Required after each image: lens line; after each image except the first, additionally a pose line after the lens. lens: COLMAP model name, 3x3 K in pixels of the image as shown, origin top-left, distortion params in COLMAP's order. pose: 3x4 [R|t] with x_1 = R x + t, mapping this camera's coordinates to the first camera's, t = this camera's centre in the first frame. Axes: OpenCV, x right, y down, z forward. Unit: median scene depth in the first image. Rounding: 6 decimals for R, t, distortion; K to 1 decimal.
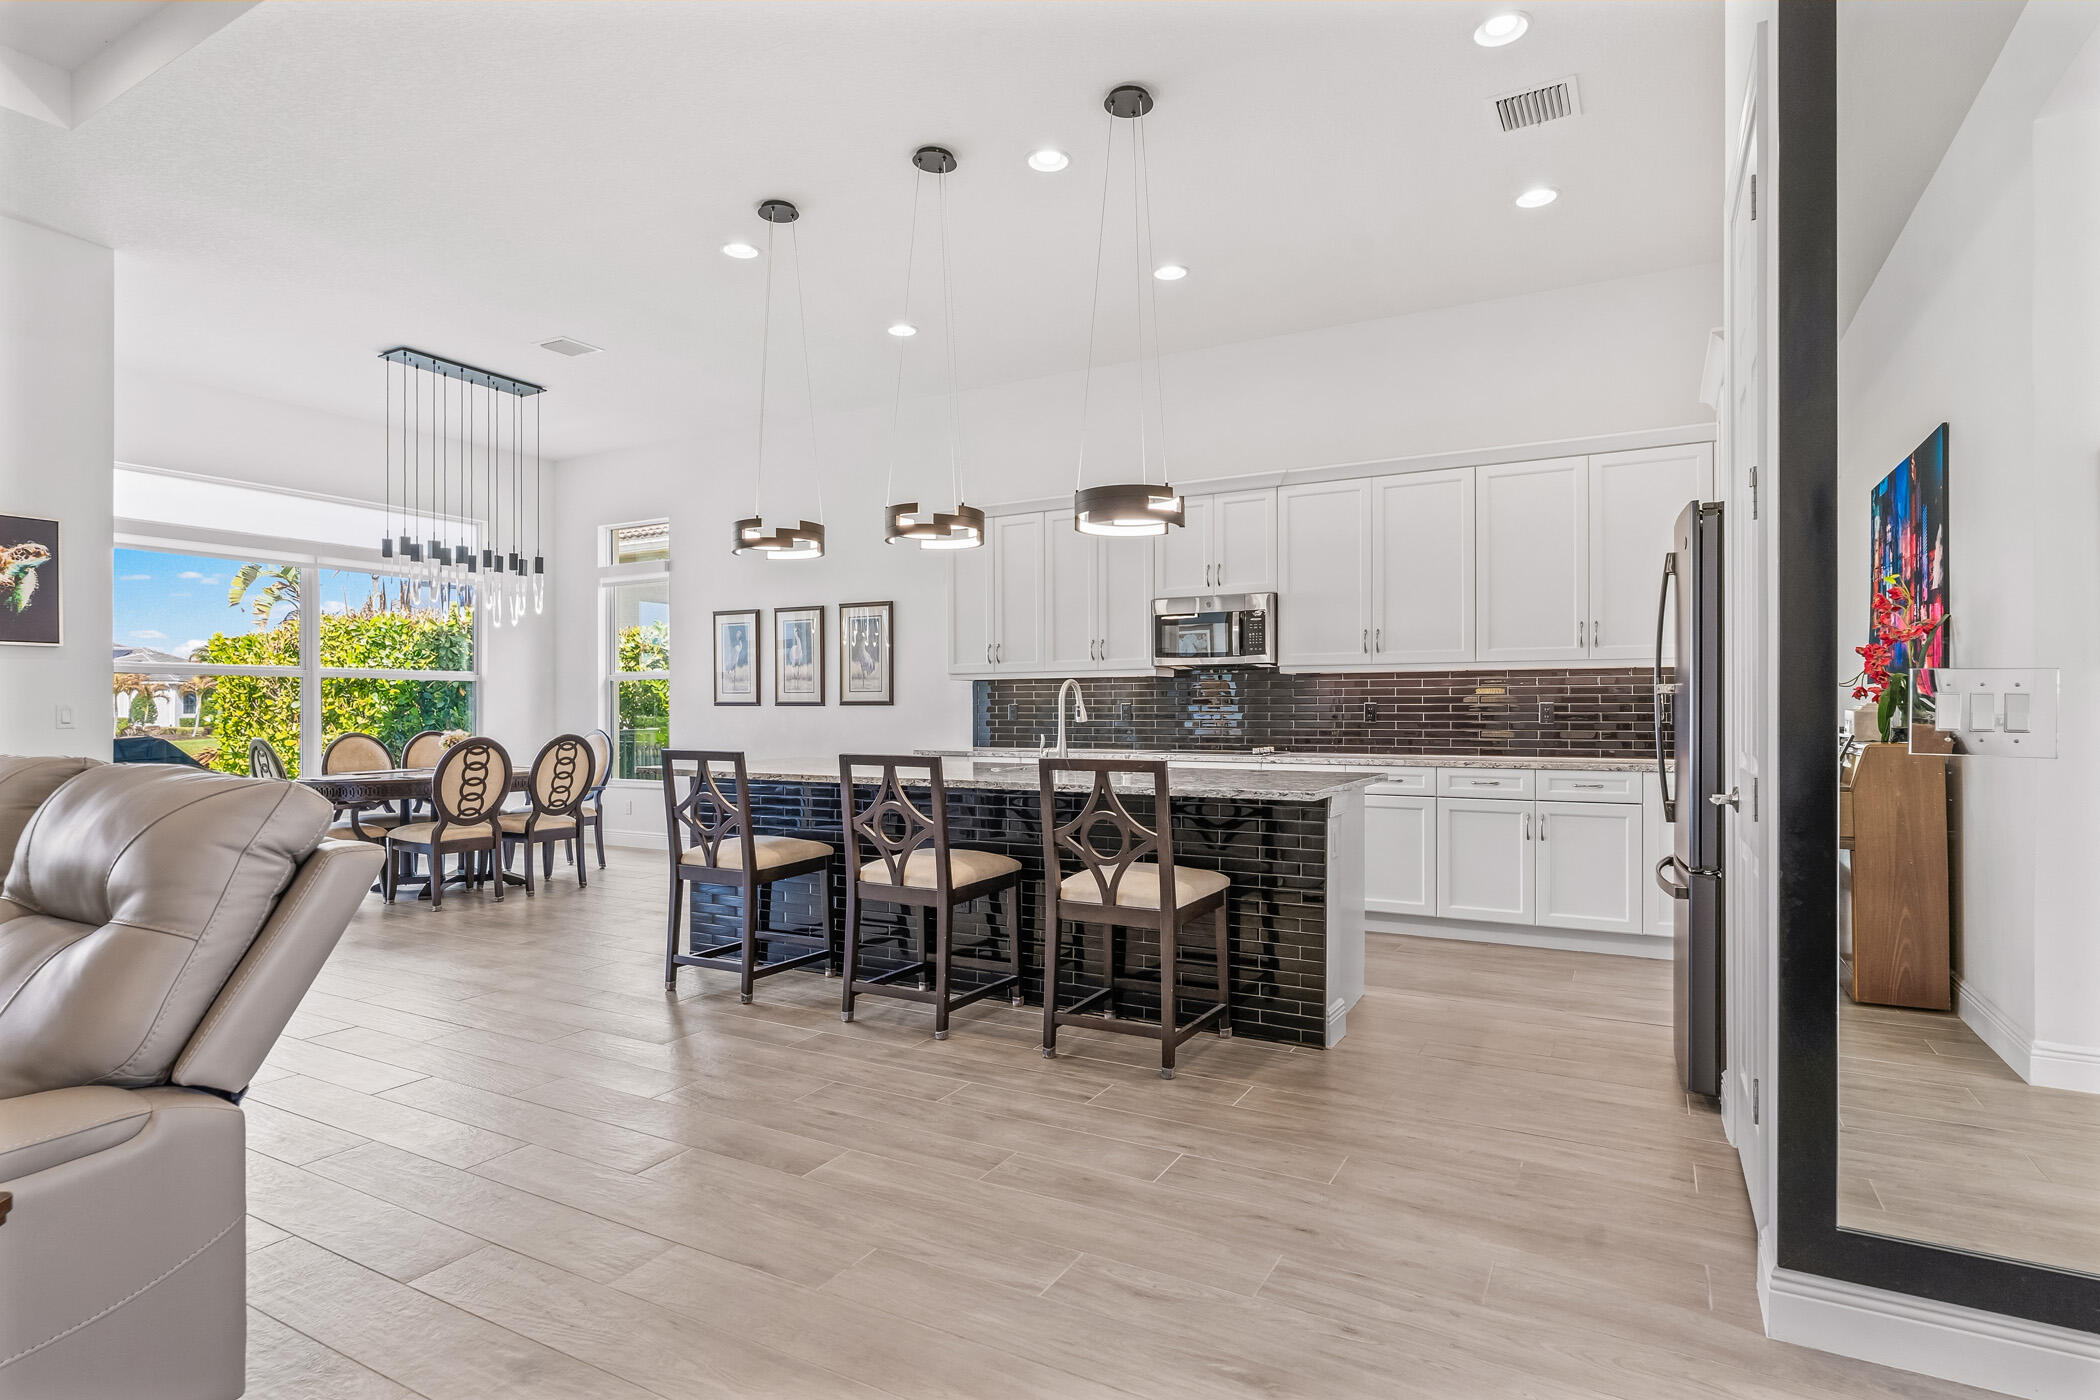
lens RADIAL K [[1065.8, 0, 1041.8], [0, 1065.8, 702.1], [0, 0, 1]] dist [-0.007098, 0.002951]
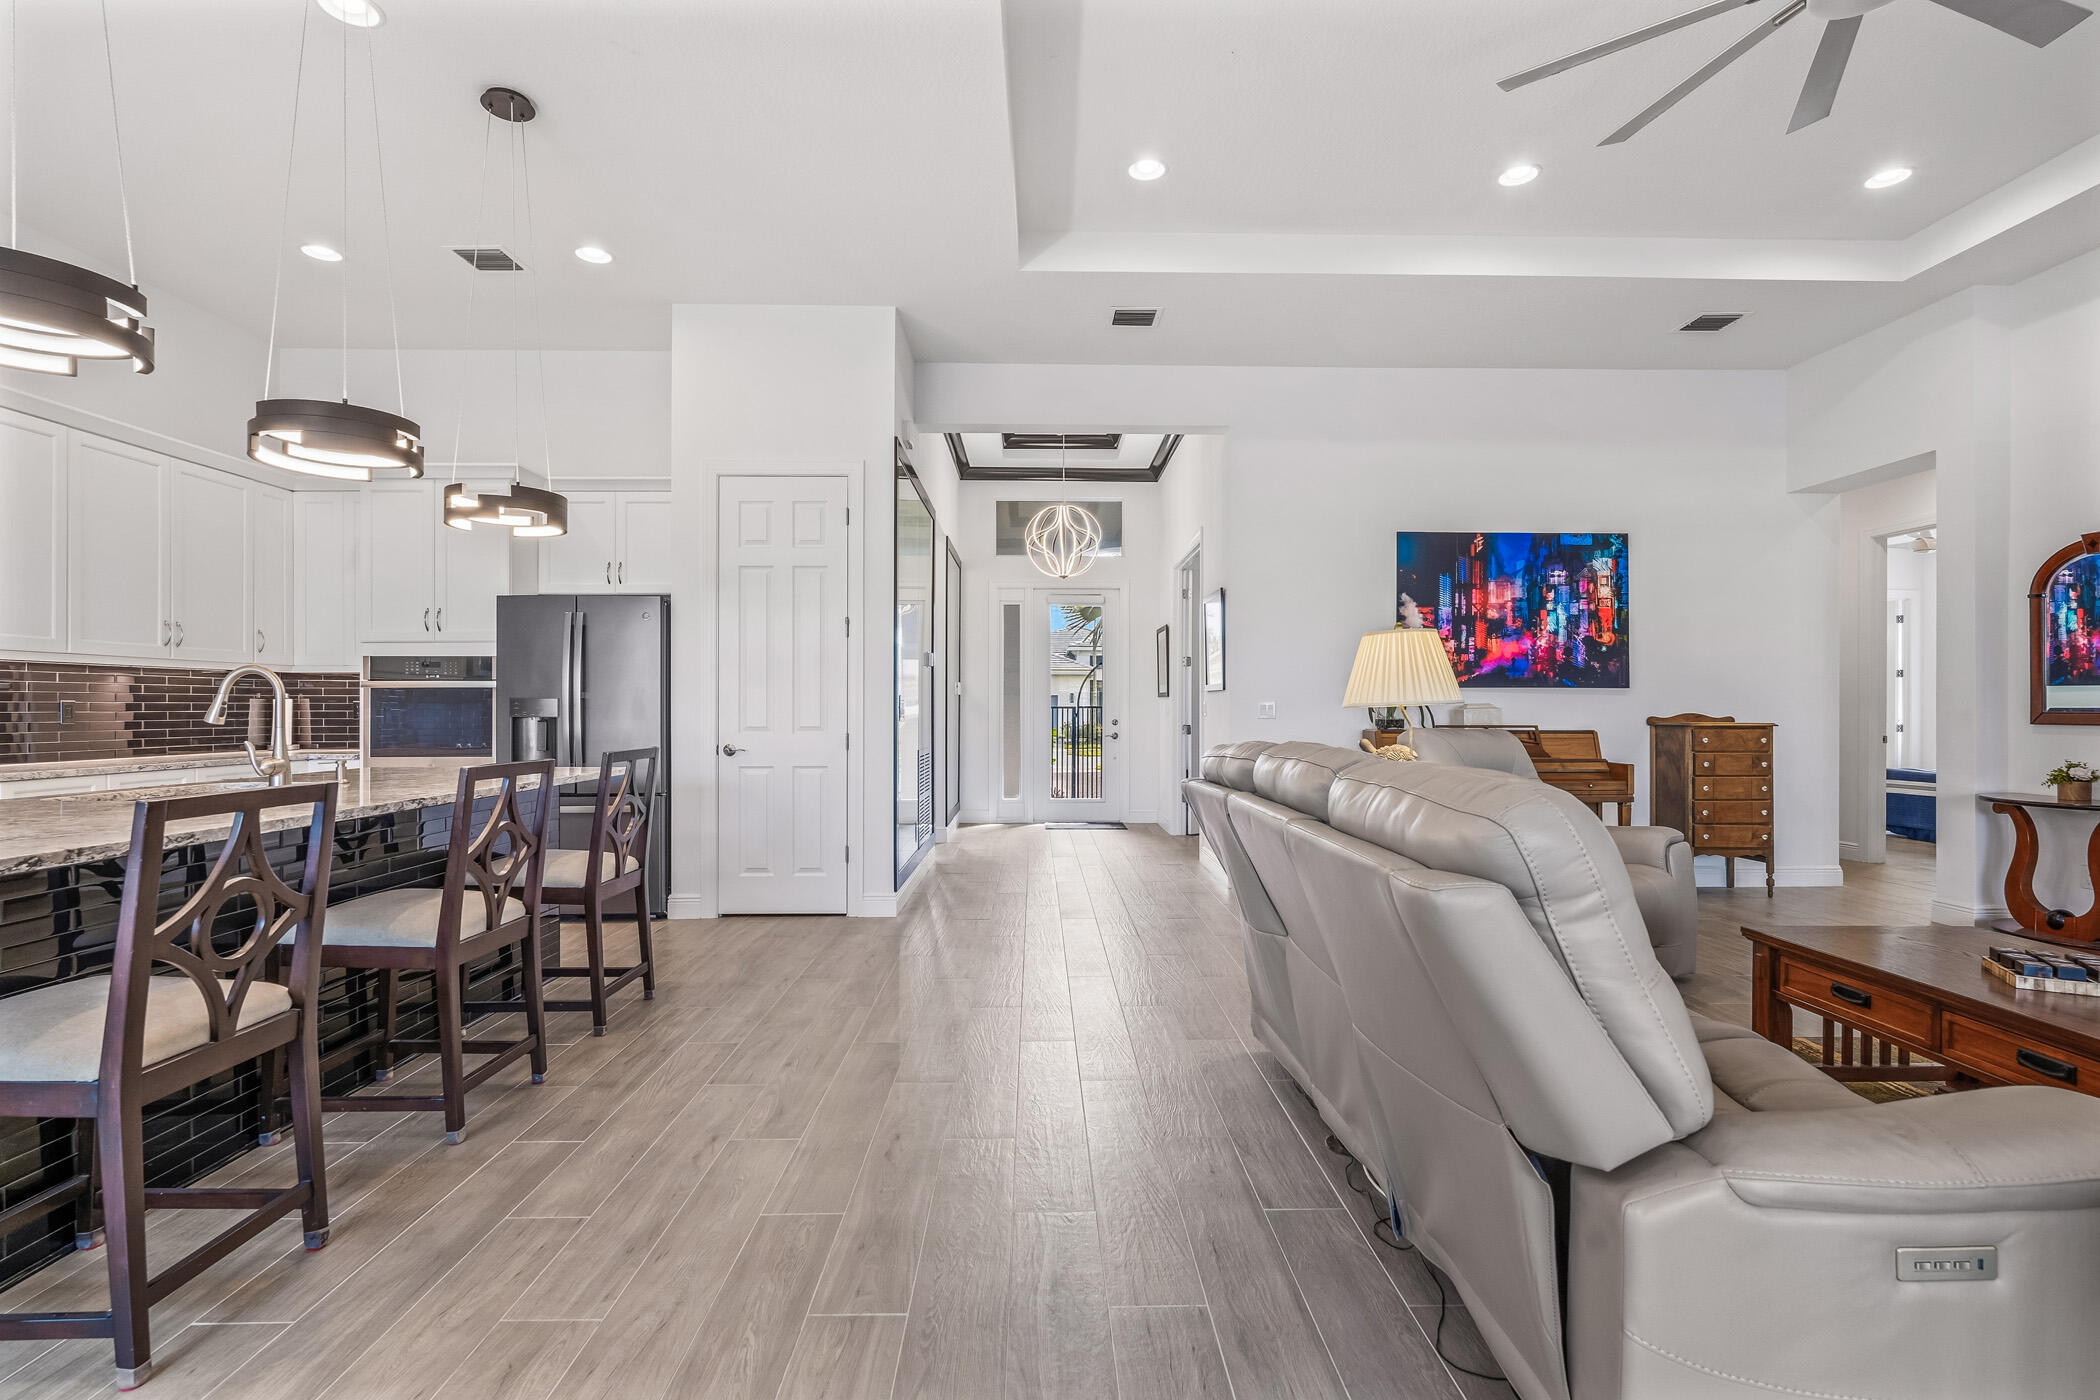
lens RADIAL K [[992.0, 0, 1053.2], [0, 992.0, 705.7], [0, 0, 1]] dist [-0.000357, 0.001096]
pose [[-0.501962, 0.004580, 0.864877, -0.623449], [-0.003056, 0.999970, -0.007068, 0.007430], [-0.864884, -0.006191, -0.501933, 0.645246]]
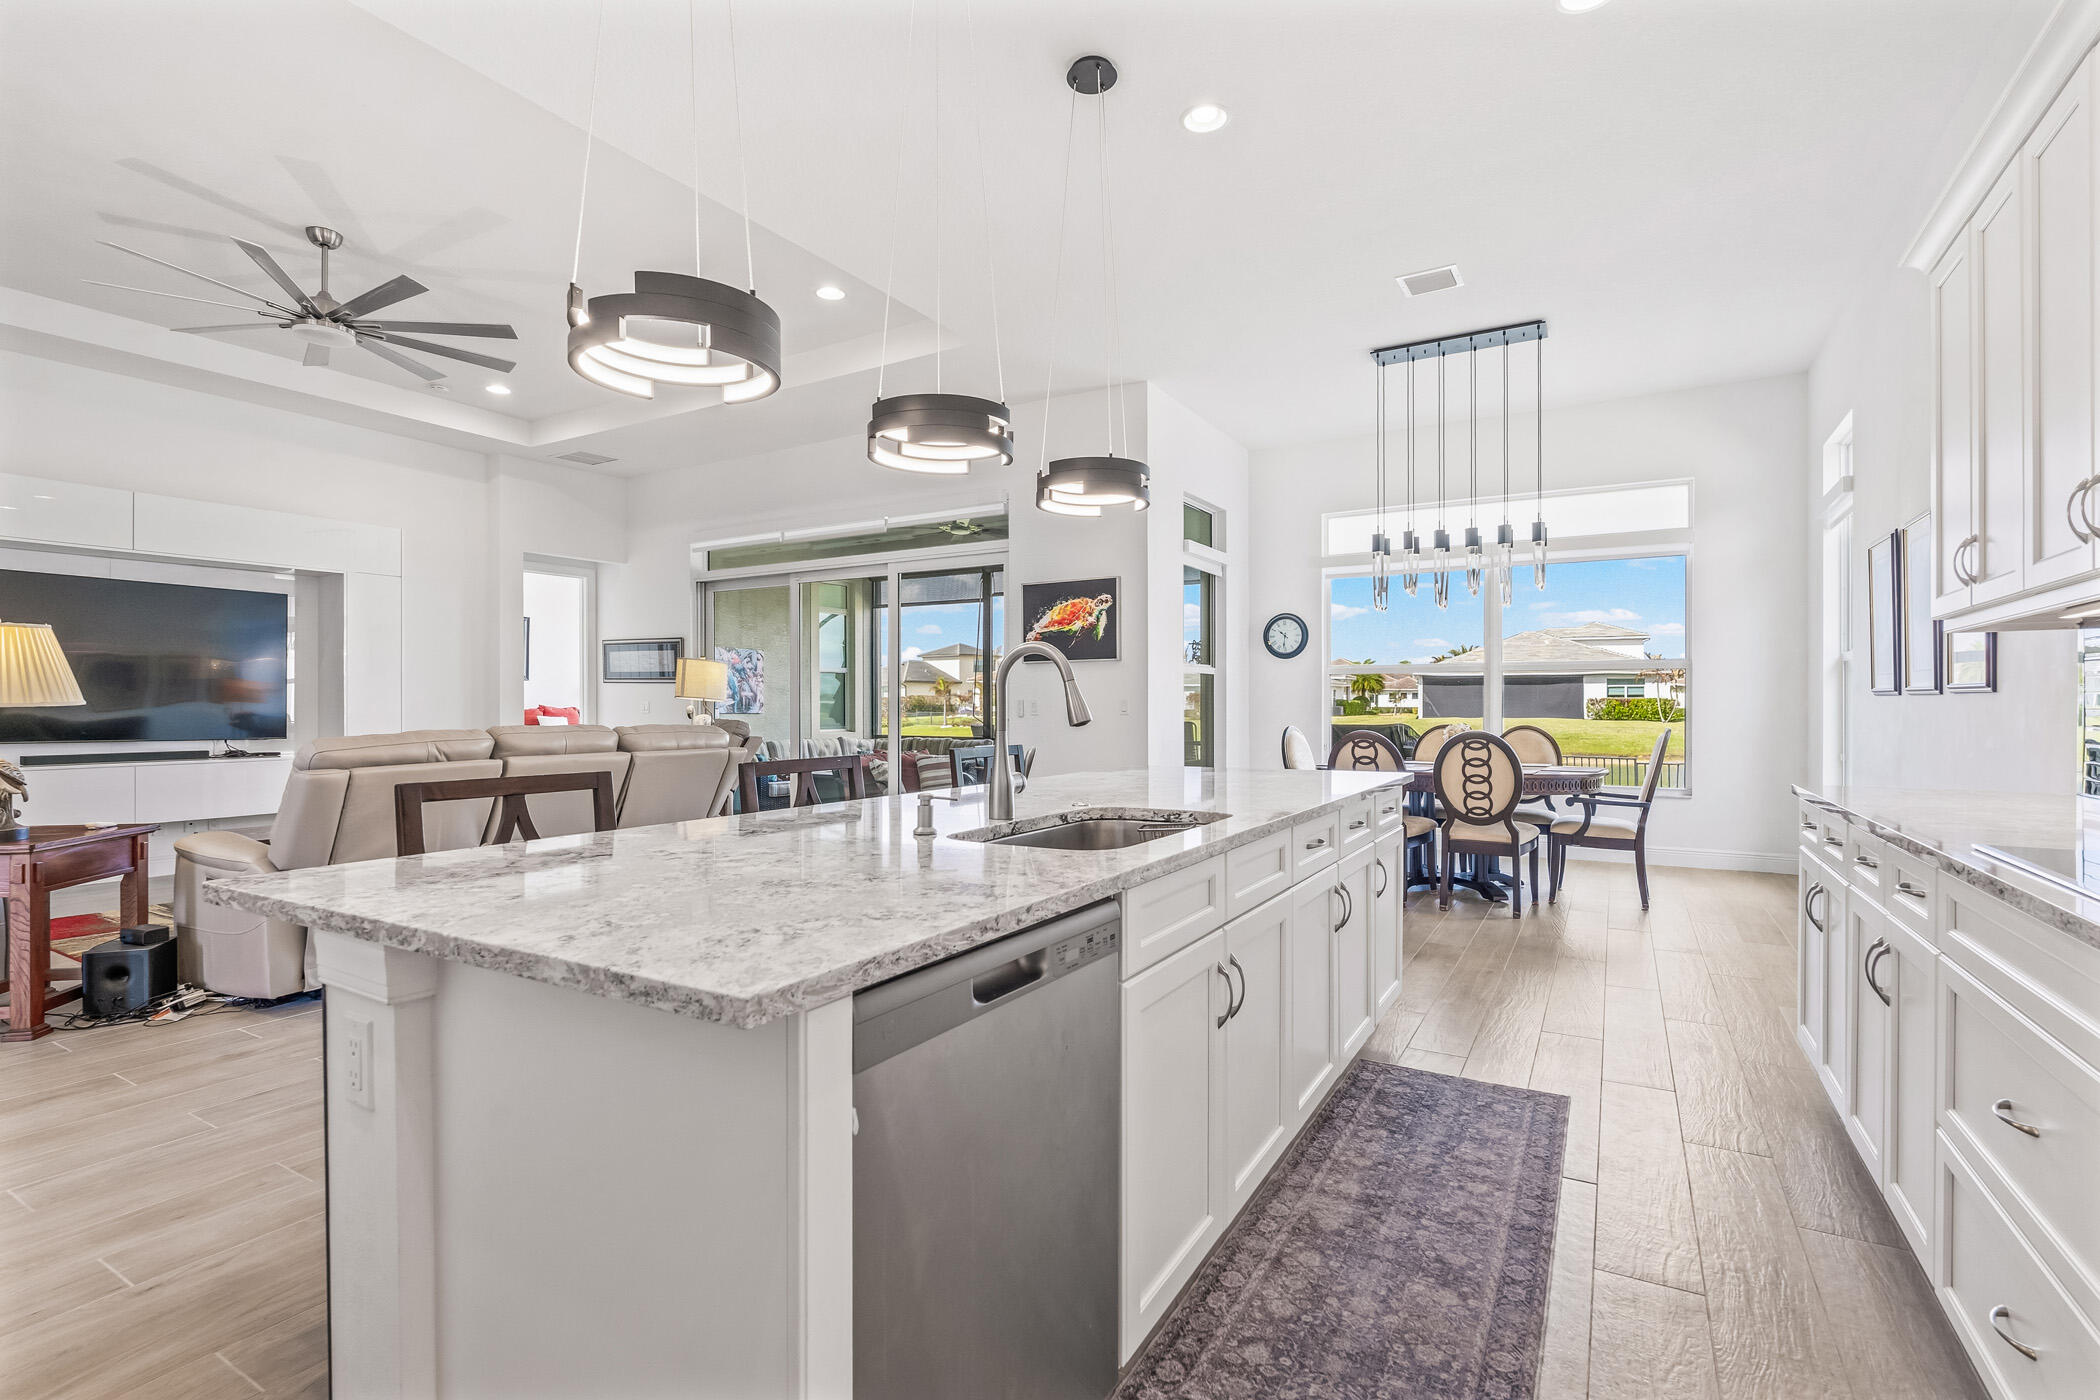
lens RADIAL K [[946.7, 0, 1056.2], [0, 946.7, 709.0], [0, 0, 1]] dist [-0.006344, 0.001674]
pose [[-0.019178, 0.007951, -0.999784, 0.349679], [0.006624, 0.999947, 0.007825, 0.005134], [0.999794, -0.006472, -0.019229, 0.761282]]
